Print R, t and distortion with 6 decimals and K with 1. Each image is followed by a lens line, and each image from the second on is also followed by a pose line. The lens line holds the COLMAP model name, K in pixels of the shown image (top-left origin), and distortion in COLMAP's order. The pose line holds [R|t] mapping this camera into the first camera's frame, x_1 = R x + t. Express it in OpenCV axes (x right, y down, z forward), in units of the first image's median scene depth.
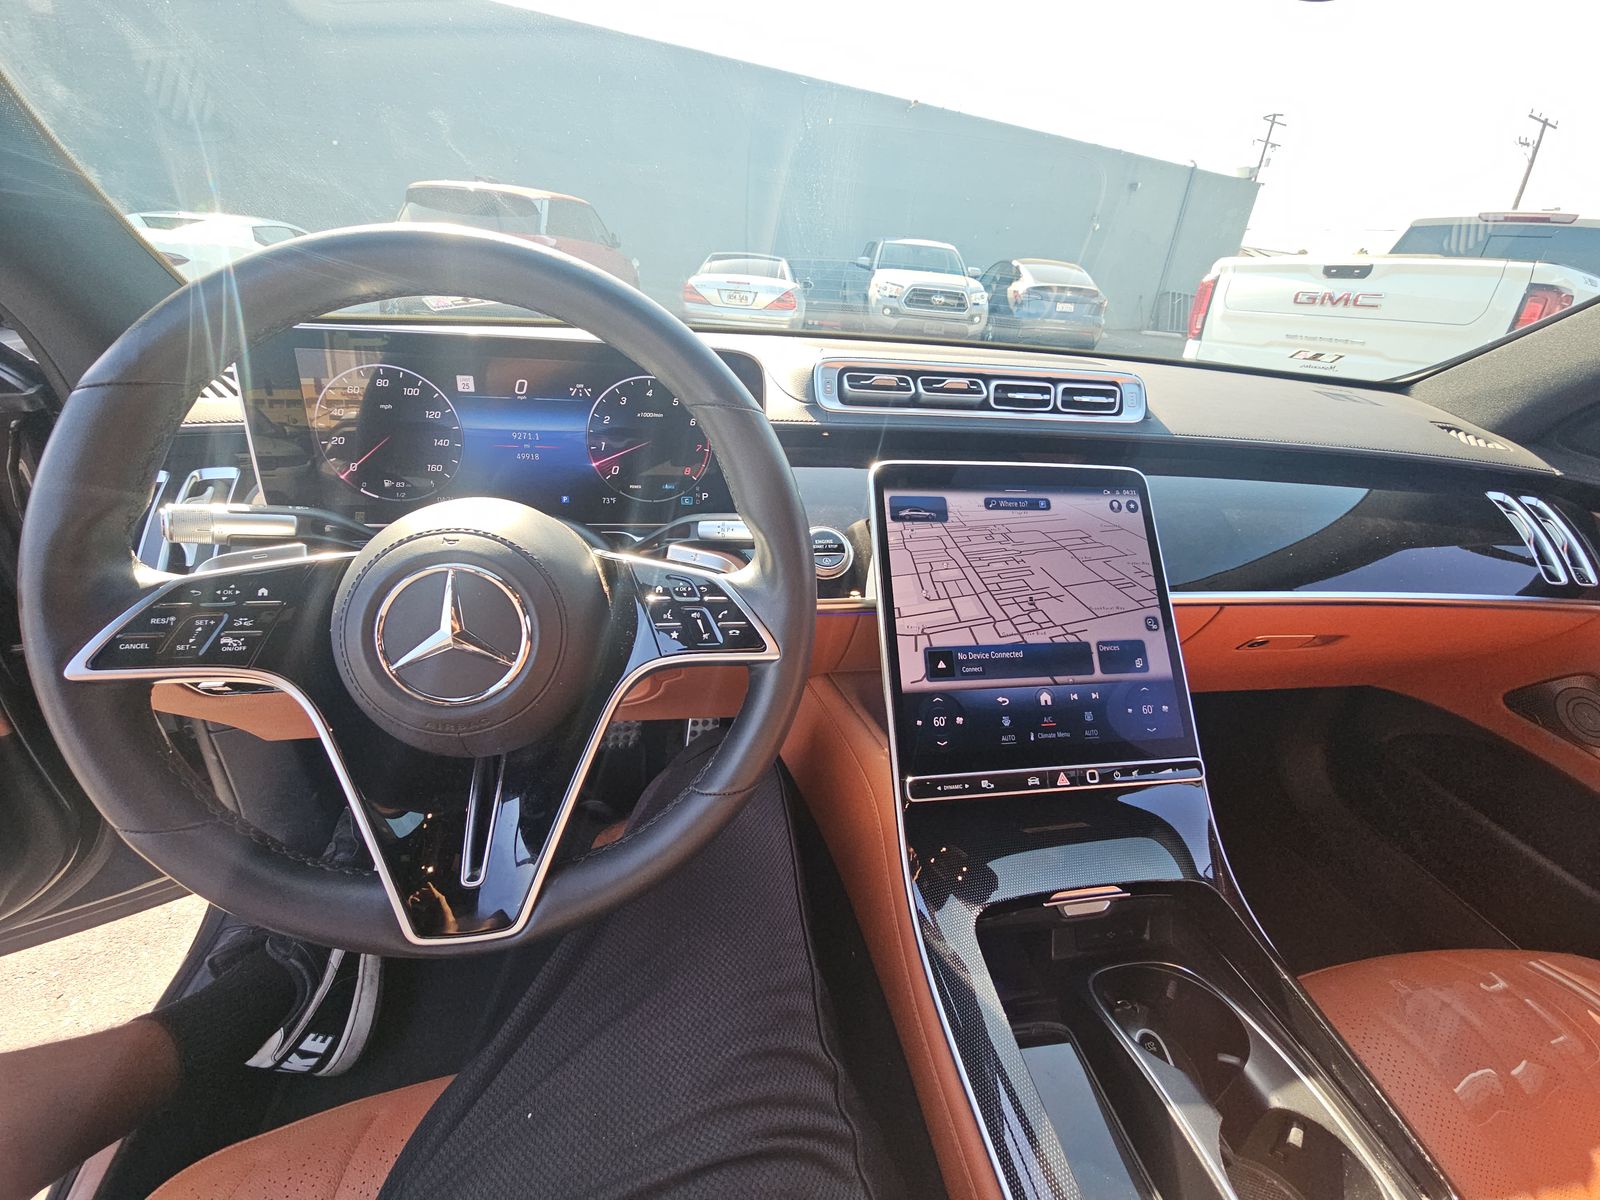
lens RADIAL K [[653.1, 0, 800.0], [0, 653.1, 600.0], [0, 0, 1]] dist [0.011745, -0.014491]
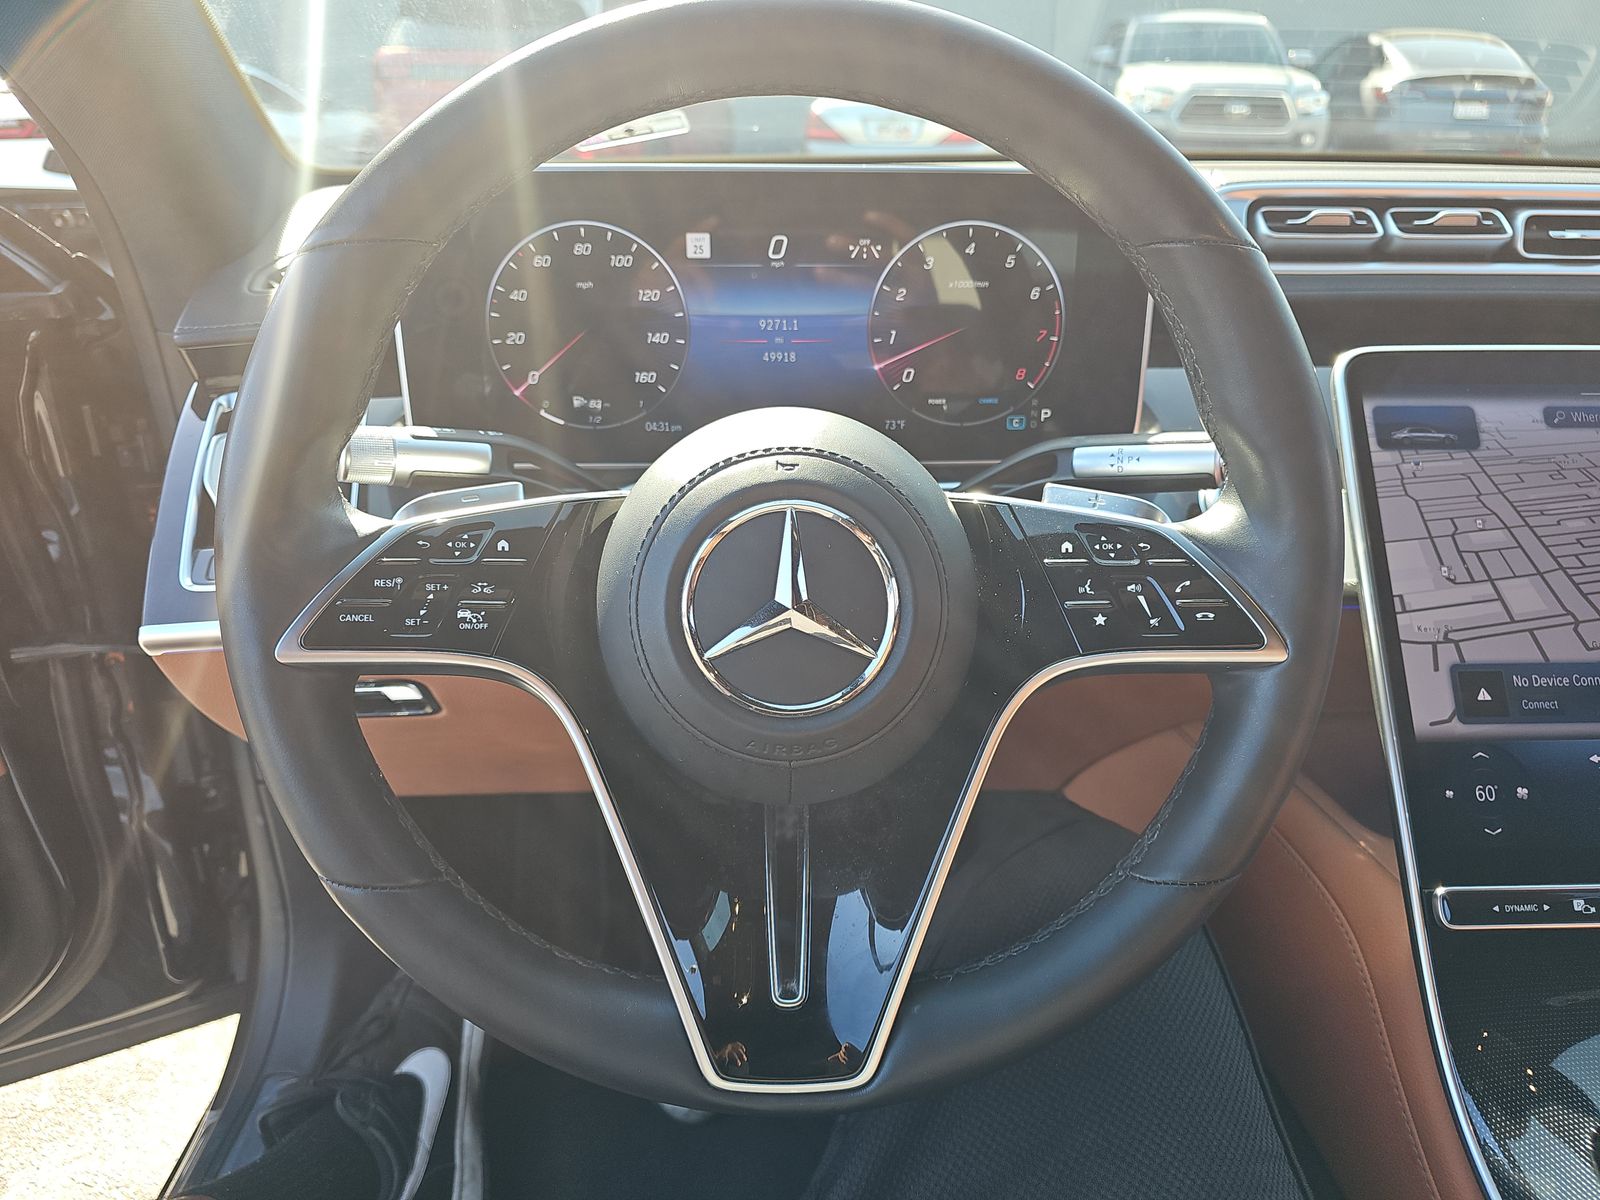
lens RADIAL K [[1075.3, 0, 800.0], [0, 1075.3, 600.0], [0, 0, 1]] dist [0.034708, -0.043909]
pose [[0.986758, 0.006628, -0.162066, -0.221783], [-0.010502, 0.999679, -0.023055, 0.044125], [0.161861, 0.024452, 0.986511, -0.034983]]
